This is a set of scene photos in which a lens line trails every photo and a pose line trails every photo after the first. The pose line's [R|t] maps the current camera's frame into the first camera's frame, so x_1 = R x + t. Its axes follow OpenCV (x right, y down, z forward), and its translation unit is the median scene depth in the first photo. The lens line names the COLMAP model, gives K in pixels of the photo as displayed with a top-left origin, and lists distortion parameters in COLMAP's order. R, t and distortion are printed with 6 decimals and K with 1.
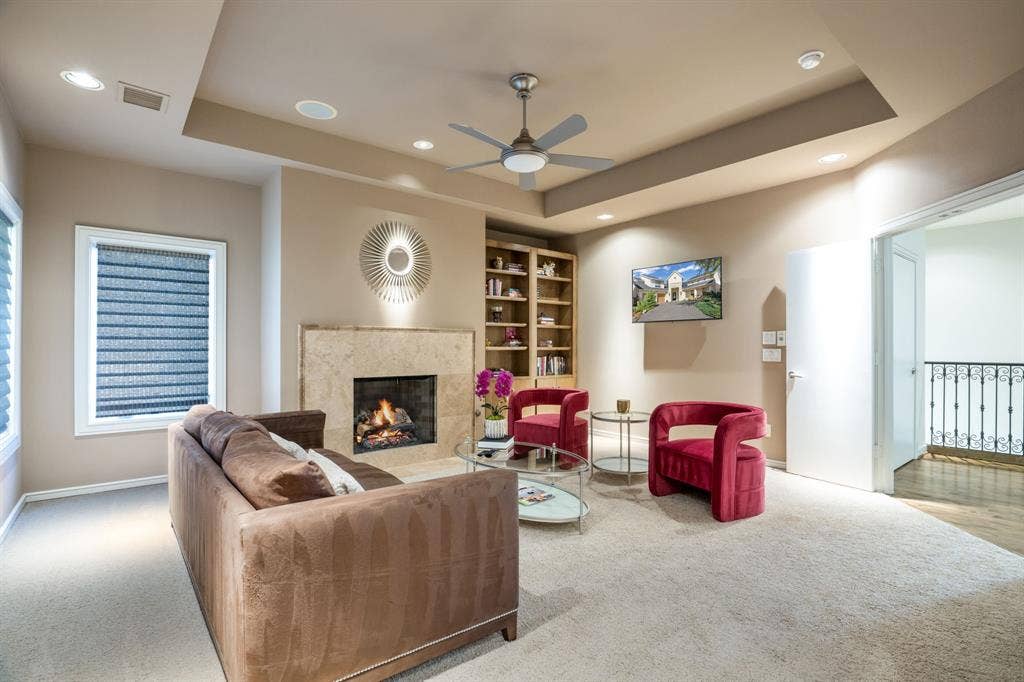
lens RADIAL K [[488.6, 0, 506.3], [0, 488.6, 346.0], [0, 0, 1]] dist [-0.001399, -0.000092]
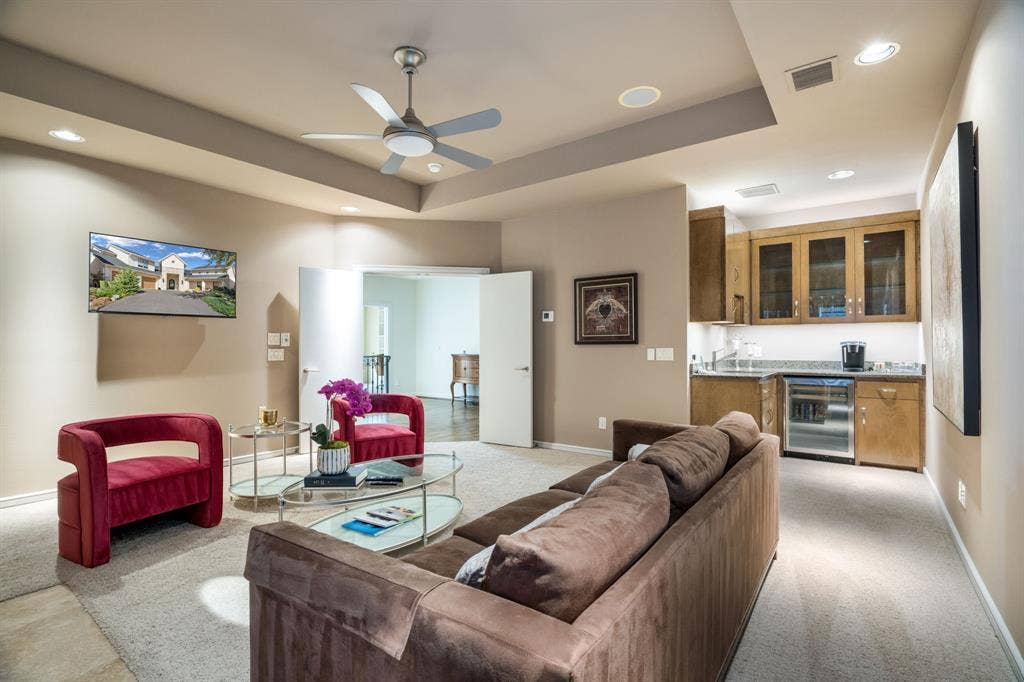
lens RADIAL K [[488.6, 0, 504.9], [0, 488.6, 342.2], [0, 0, 1]] dist [-0.001399, -0.000092]
pose [[-0.226963, 0.010541, 0.973846, -0.573500], [0.002200, 0.999944, -0.010311, 0.002963], [-0.973901, -0.000197, -0.226974, 0.665110]]
